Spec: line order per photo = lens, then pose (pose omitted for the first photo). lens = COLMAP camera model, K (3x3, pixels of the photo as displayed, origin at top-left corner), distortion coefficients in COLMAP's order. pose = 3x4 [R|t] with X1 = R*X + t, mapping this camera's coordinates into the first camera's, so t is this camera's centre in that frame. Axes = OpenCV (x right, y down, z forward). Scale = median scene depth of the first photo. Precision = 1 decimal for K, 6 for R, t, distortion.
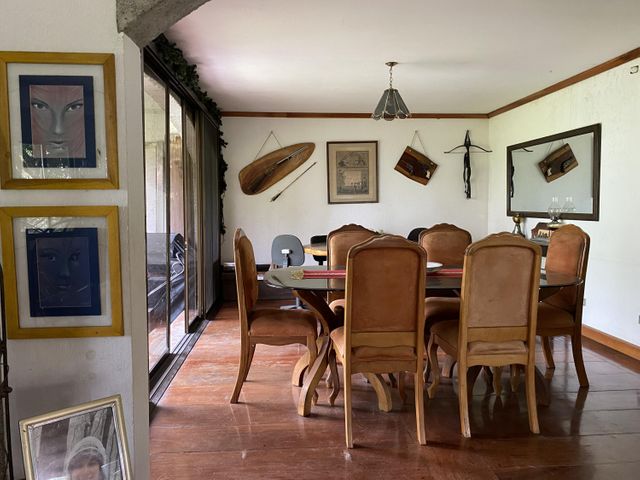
lens RADIAL K [[488.3, 0, 320.0], [0, 488.3, 240.0], [0, 0, 1]] dist [-0.031314, -0.001721]
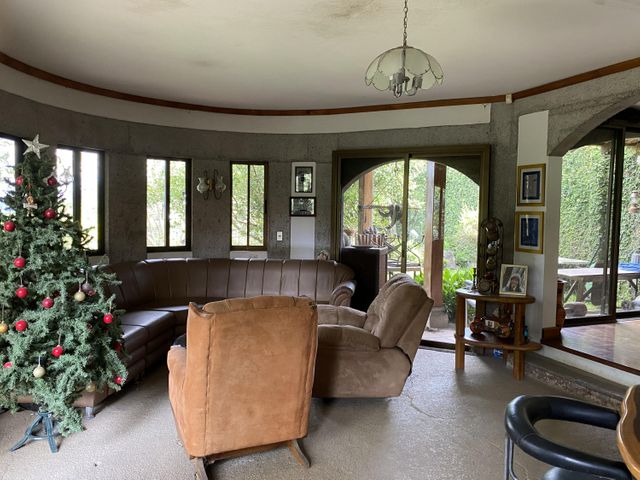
lens RADIAL K [[488.3, 0, 320.0], [0, 488.3, 240.0], [0, 0, 1]] dist [-0.031314, -0.001721]
pose [[0.303875, 0.061346, -0.950735, 0.512730], [-0.082203, 0.995891, 0.037986, 0.026985], [0.949159, 0.066610, 0.307669, -0.316832]]
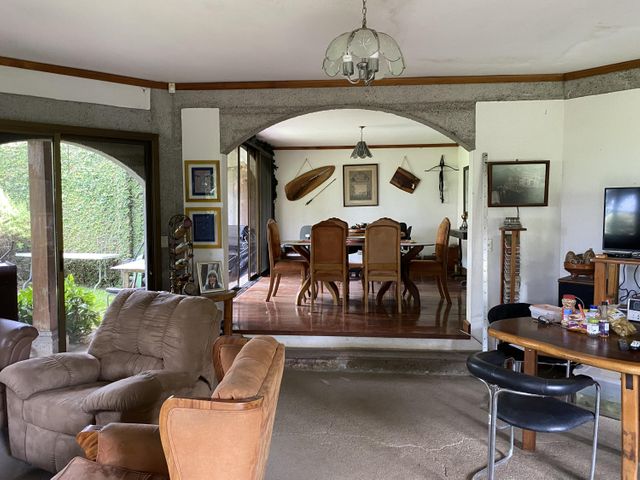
lens RADIAL K [[491.3, 0, 320.0], [0, 491.3, 240.0], [0, 0, 1]] dist [0.002721, 0.000921]
pose [[0.988928, 0.009784, -0.148071, 0.174088], [-0.010654, 0.999930, -0.005084, 0.037612], [0.148011, 0.006605, 0.988964, -0.511829]]
